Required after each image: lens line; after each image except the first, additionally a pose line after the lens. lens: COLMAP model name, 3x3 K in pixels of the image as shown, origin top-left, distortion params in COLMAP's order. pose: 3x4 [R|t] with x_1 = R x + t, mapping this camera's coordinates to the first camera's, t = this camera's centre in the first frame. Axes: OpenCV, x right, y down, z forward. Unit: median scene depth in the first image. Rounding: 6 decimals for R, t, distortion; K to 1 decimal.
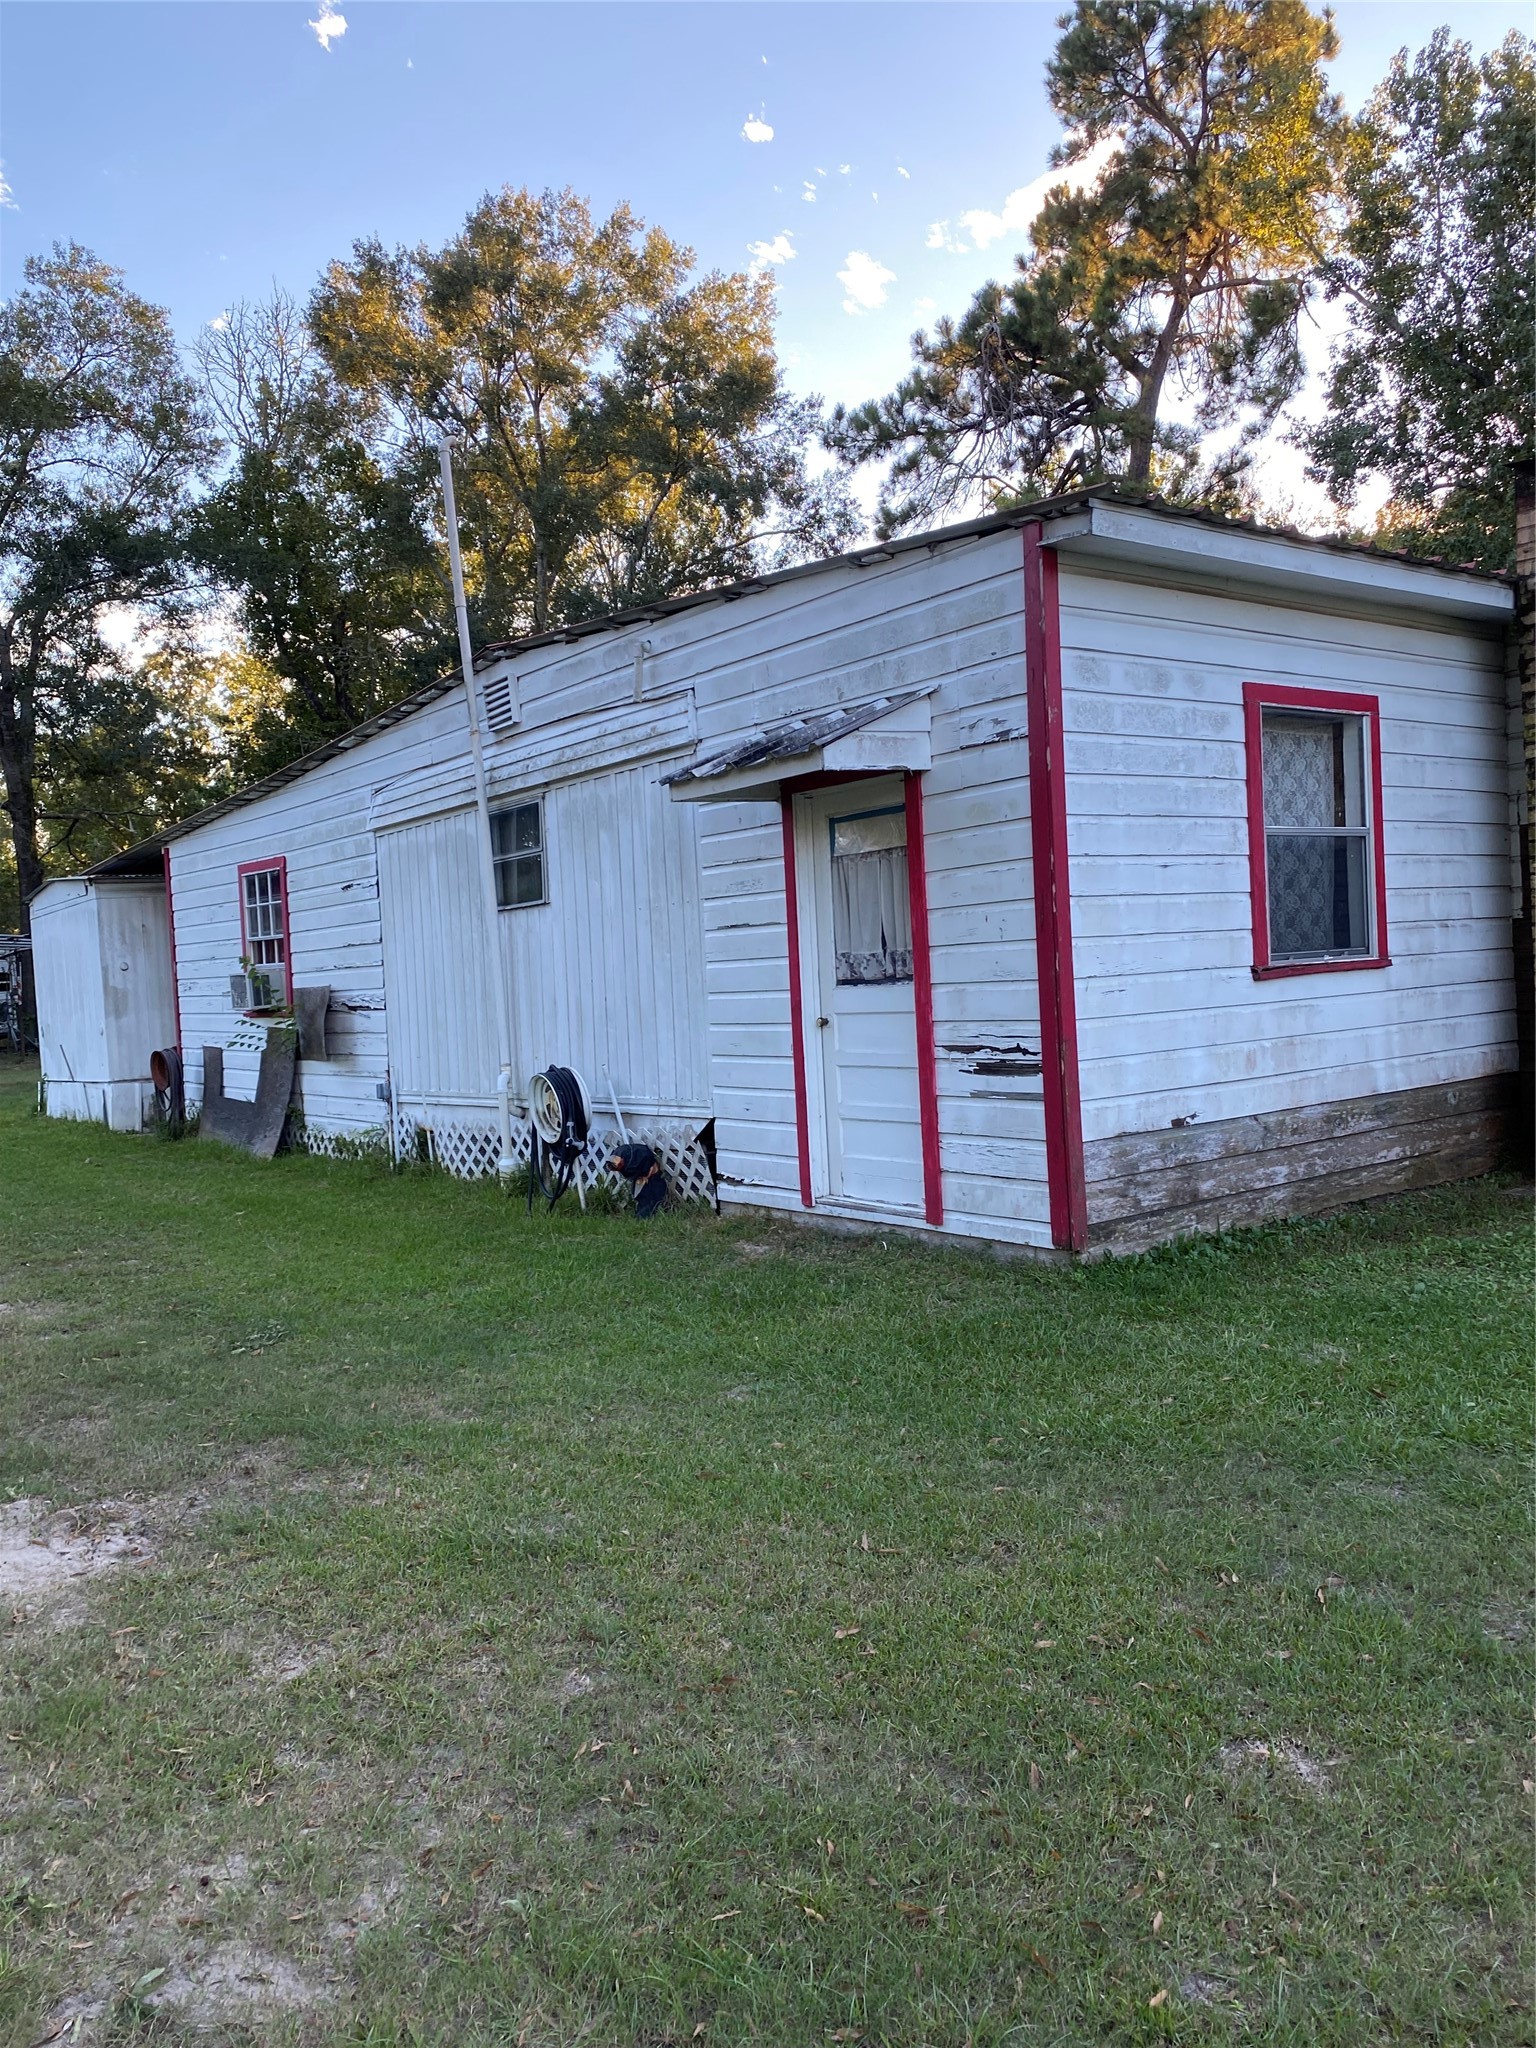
lens RADIAL K [[1560.3, 0, 768.0], [0, 1560.3, 1024.0], [0, 0, 1]] dist [0.051401, -0.081130]
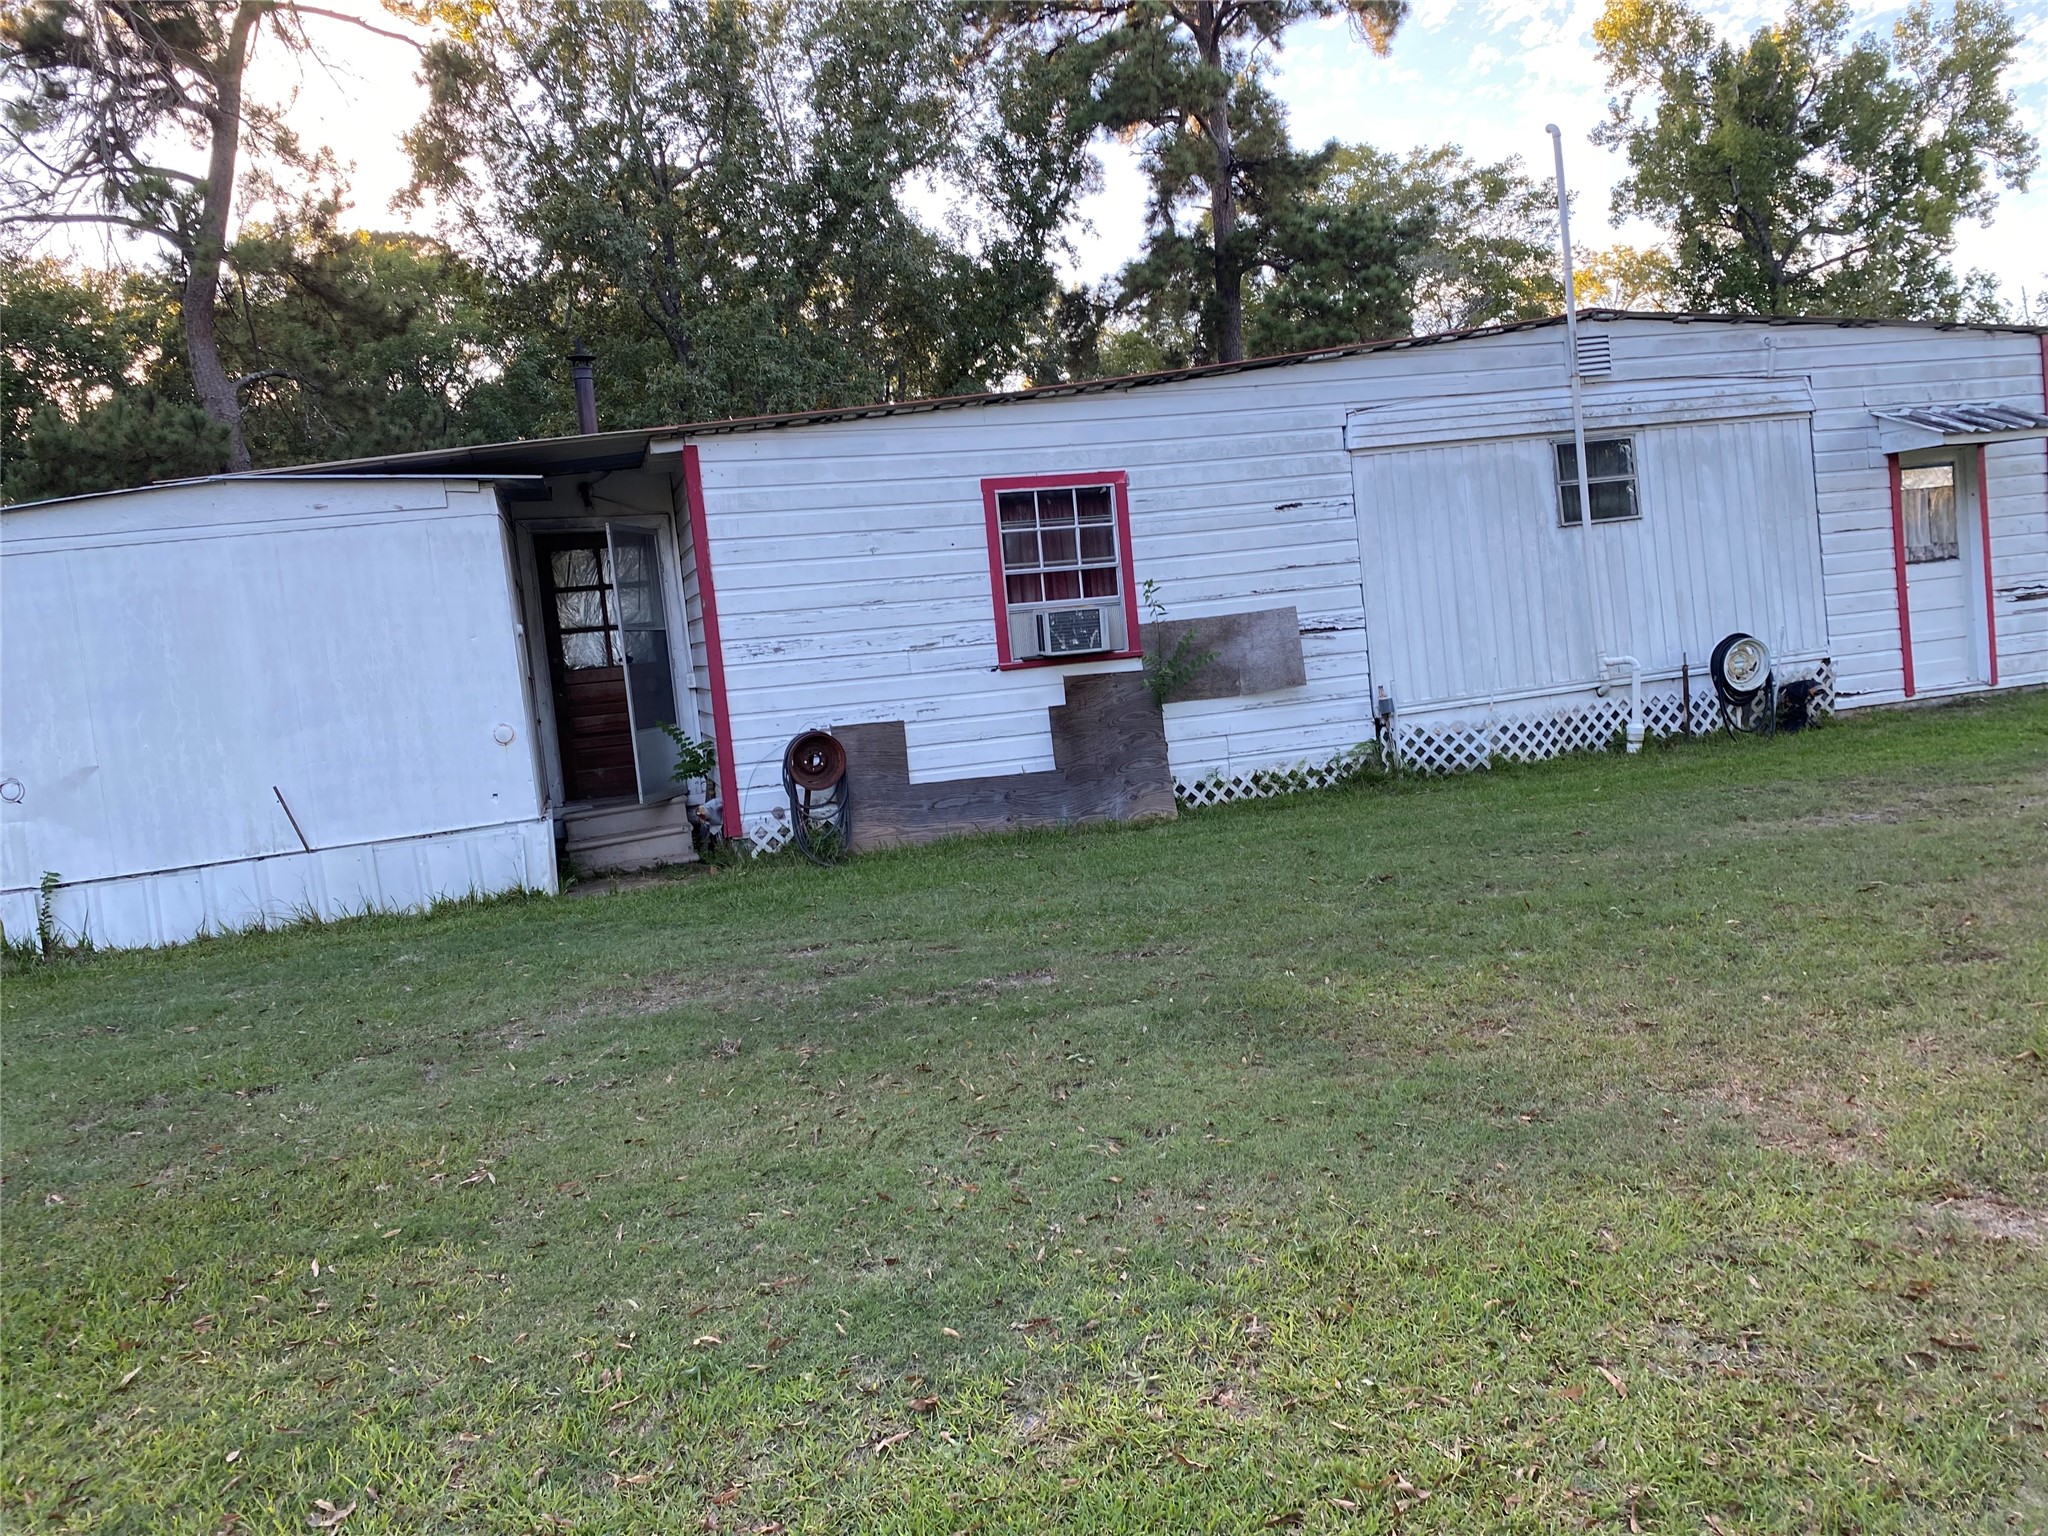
lens RADIAL K [[1560.3, 0, 1024.0], [0, 1560.3, 768.0], [0, 0, 1]] dist [0.051401, -0.081130]
pose [[0.368561, -0.040739, 0.928711, -1.101591], [0.117189, 0.993105, -0.002943, 0.050292], [-0.922187, 0.109920, 0.370794, 0.730562]]
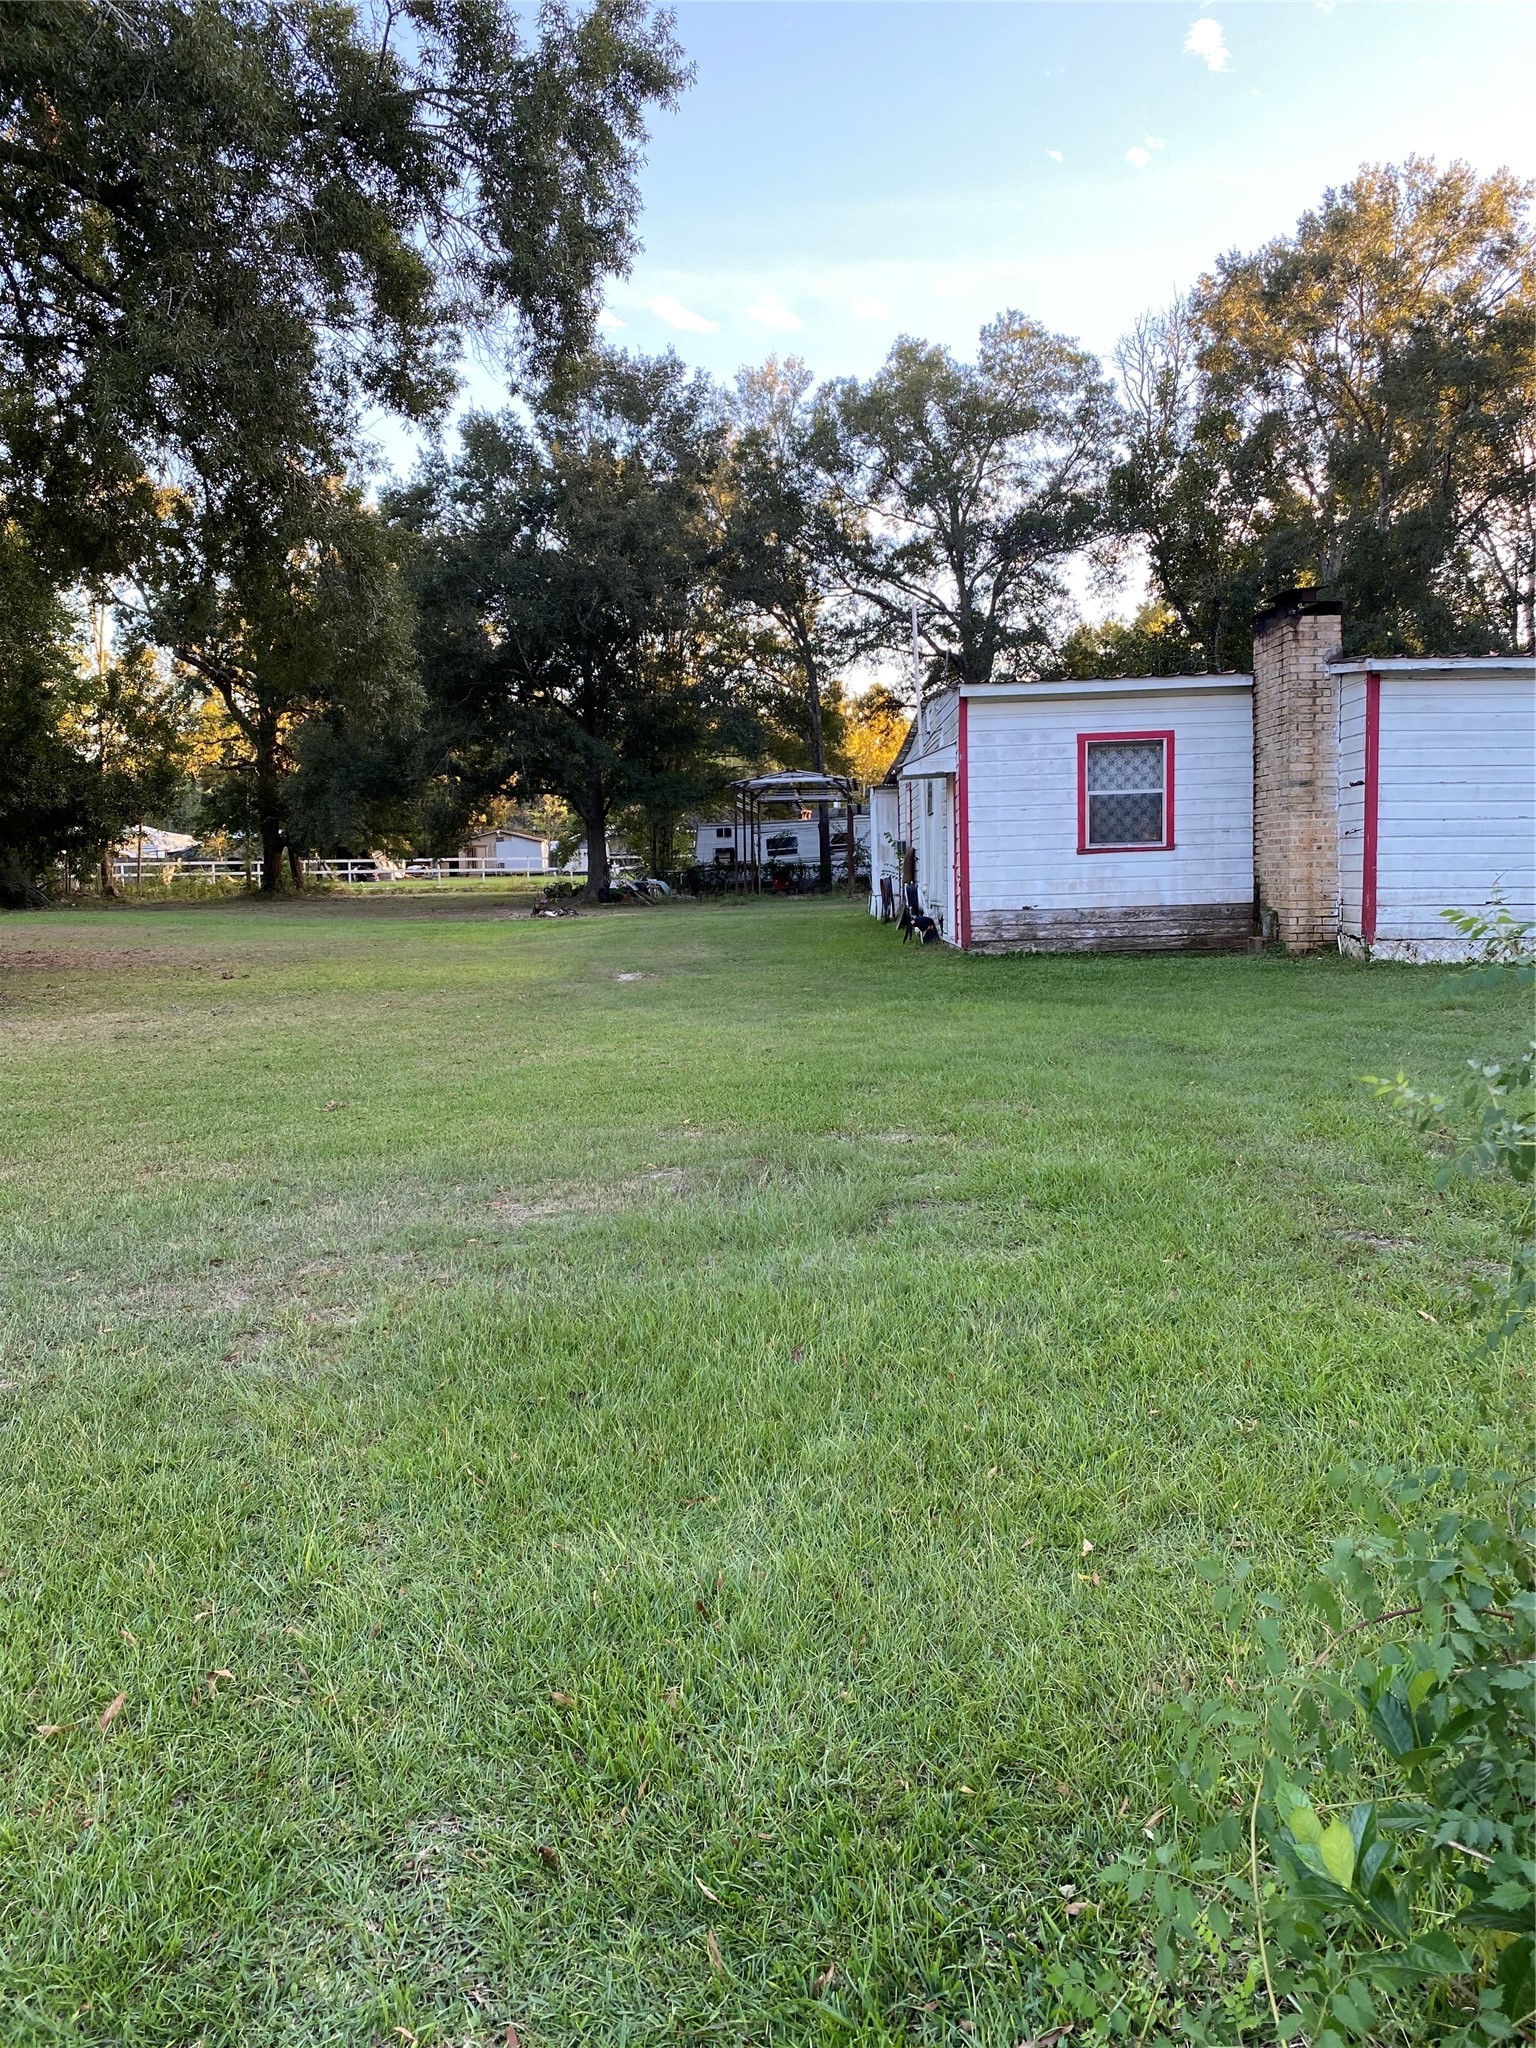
lens RADIAL K [[1560.3, 0, 768.0], [0, 1560.3, 1024.0], [0, 0, 1]] dist [0.051401, -0.081130]
pose [[0.781924, 0.091652, -0.616599, 1.606538], [-0.036062, 0.994127, 0.102038, 0.005020], [0.622330, -0.057550, 0.780637, -1.369166]]
